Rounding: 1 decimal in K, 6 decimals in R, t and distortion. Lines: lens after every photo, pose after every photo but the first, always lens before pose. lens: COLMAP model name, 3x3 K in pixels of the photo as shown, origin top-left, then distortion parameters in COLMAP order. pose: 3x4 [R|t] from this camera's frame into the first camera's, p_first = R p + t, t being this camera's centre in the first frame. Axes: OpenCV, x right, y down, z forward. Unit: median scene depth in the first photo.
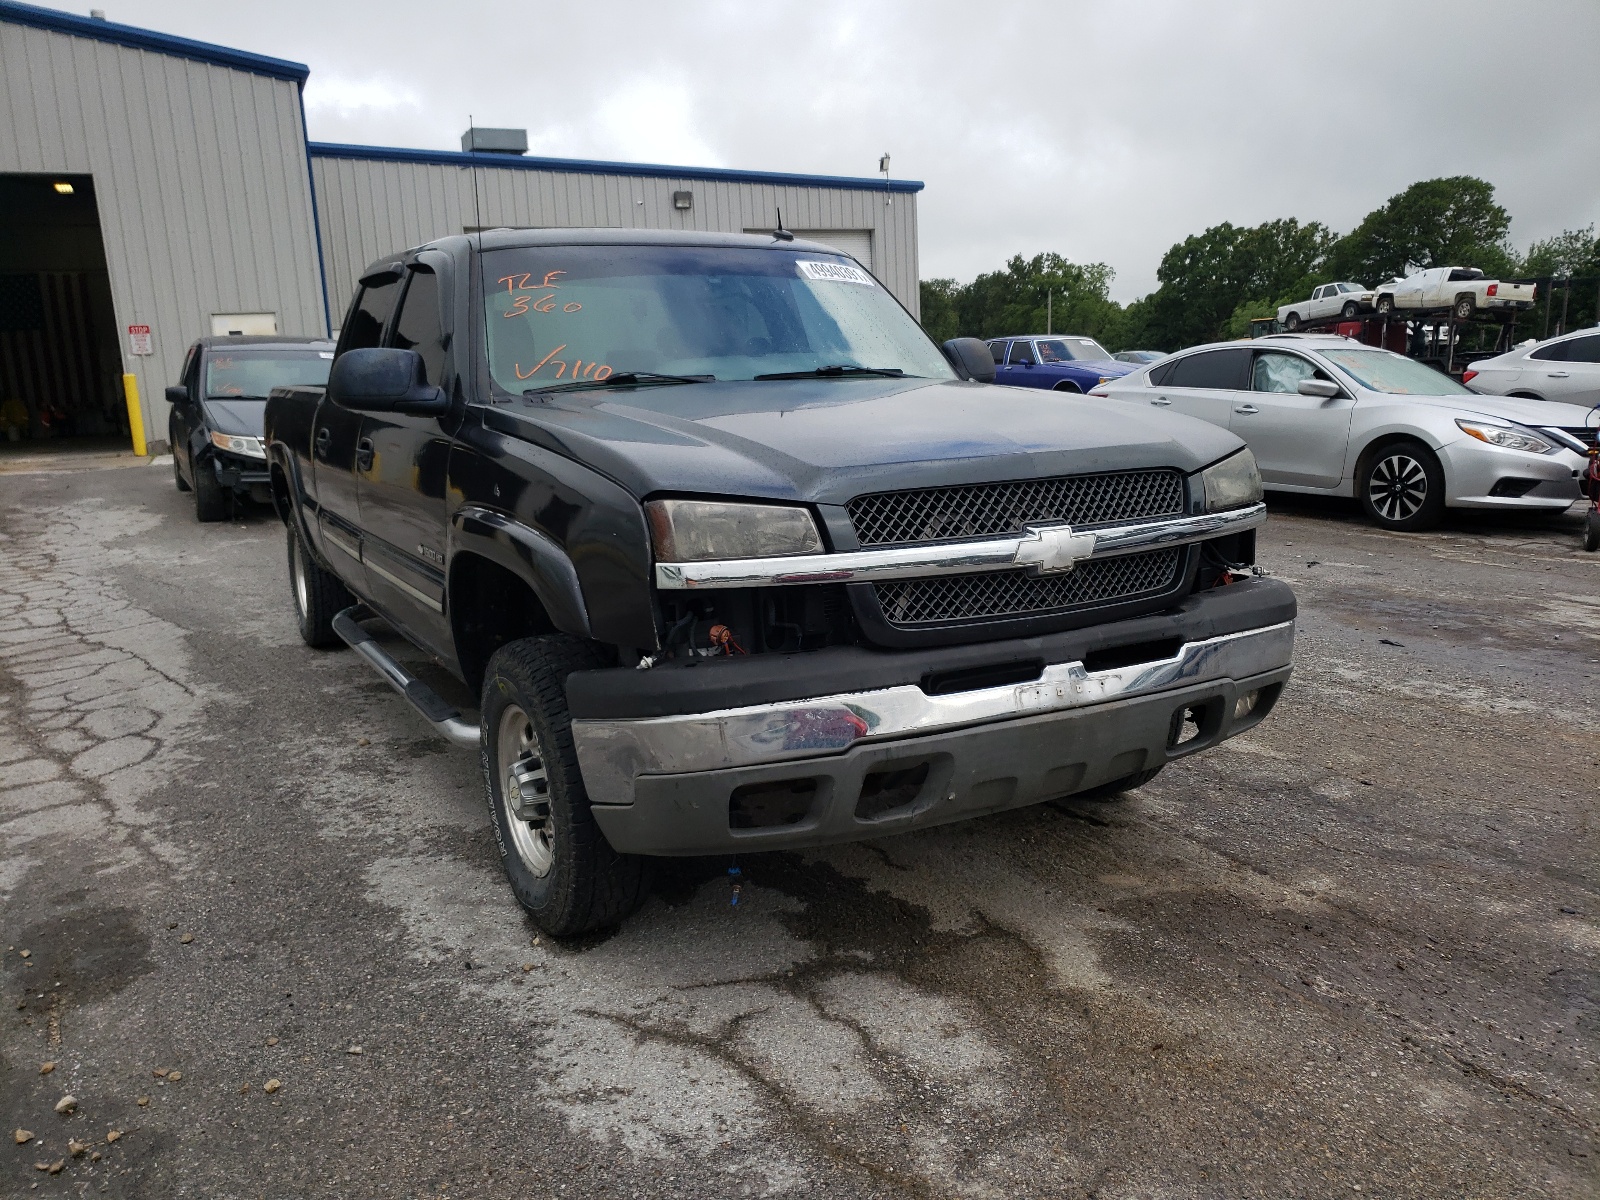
lens RADIAL K [[1207.2, 0, 807.0], [0, 1207.2, 594.4], [0, 0, 1]] dist [0.019478, -0.012573]
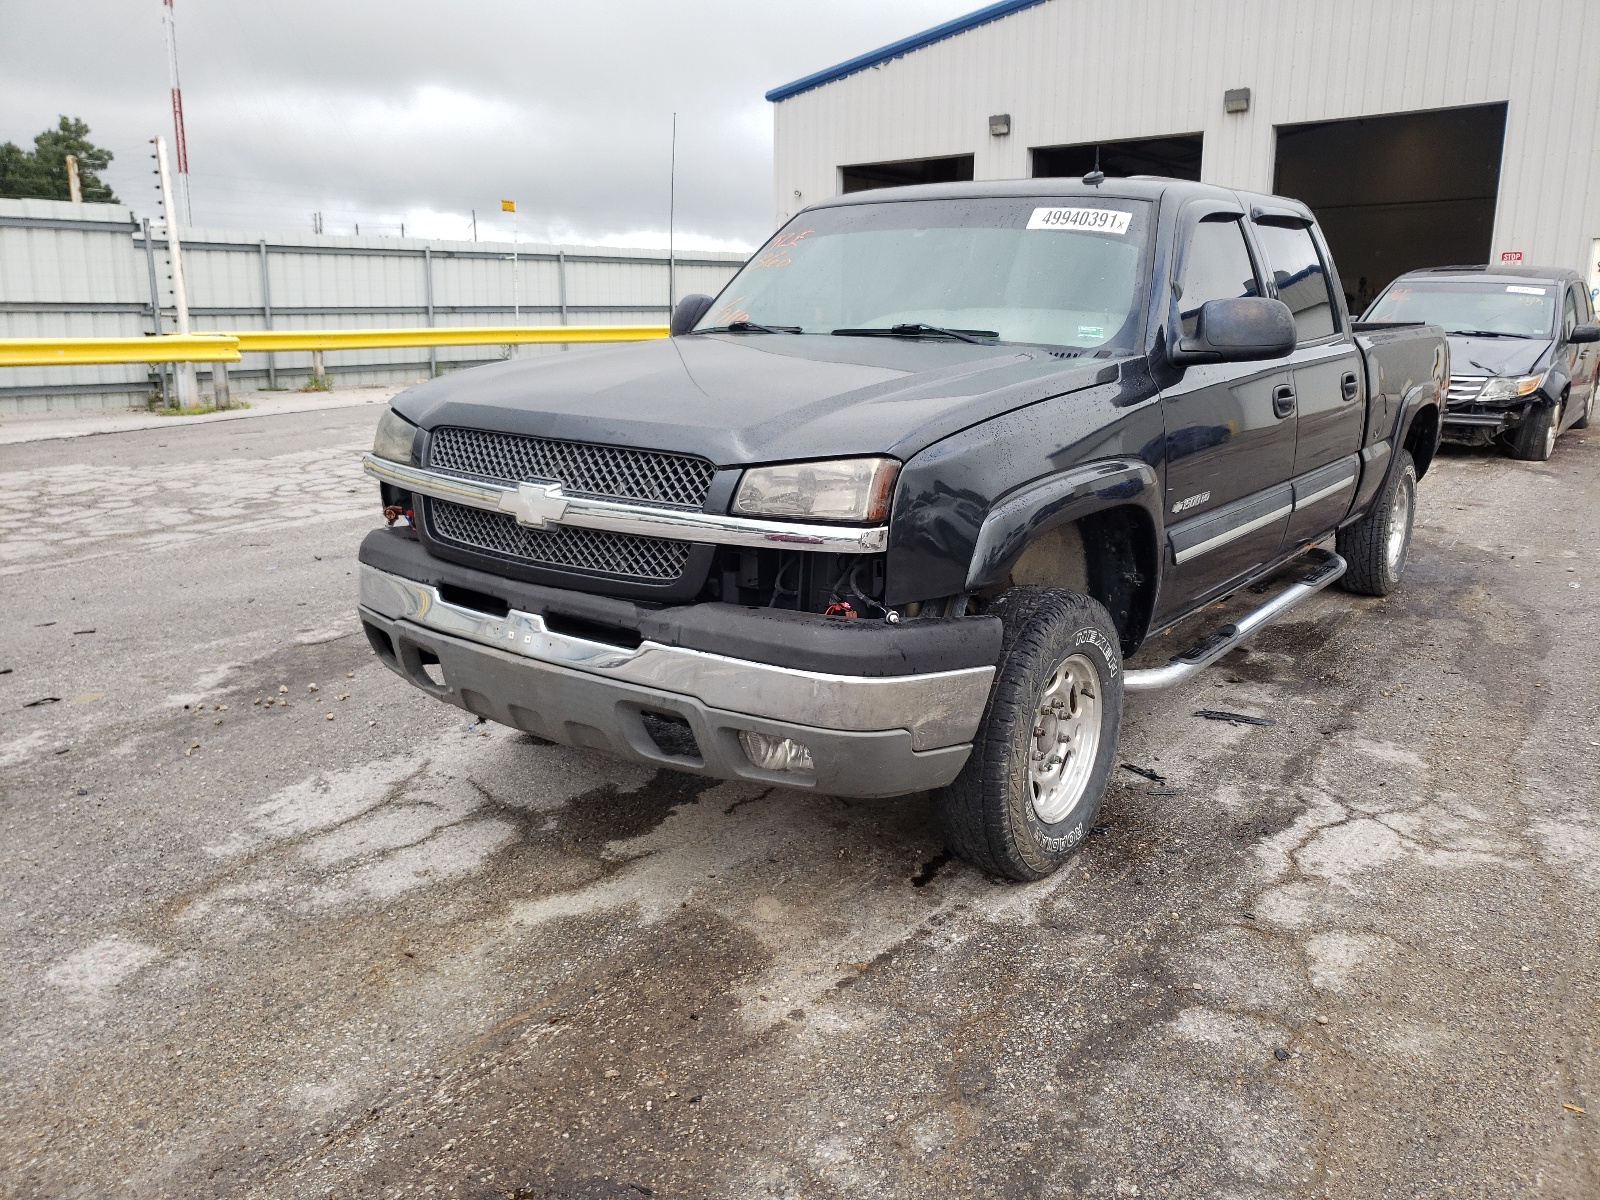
lens RADIAL K [[1207.2, 0, 807.0], [0, 1207.2, 594.4], [0, 0, 1]] dist [0.019478, -0.012573]
pose [[0.430944, 0.246927, -0.867937, 1.156981], [-0.188799, 0.965217, 0.180861, -0.182385], [0.882407, 0.085924, 0.462574, 0.688037]]
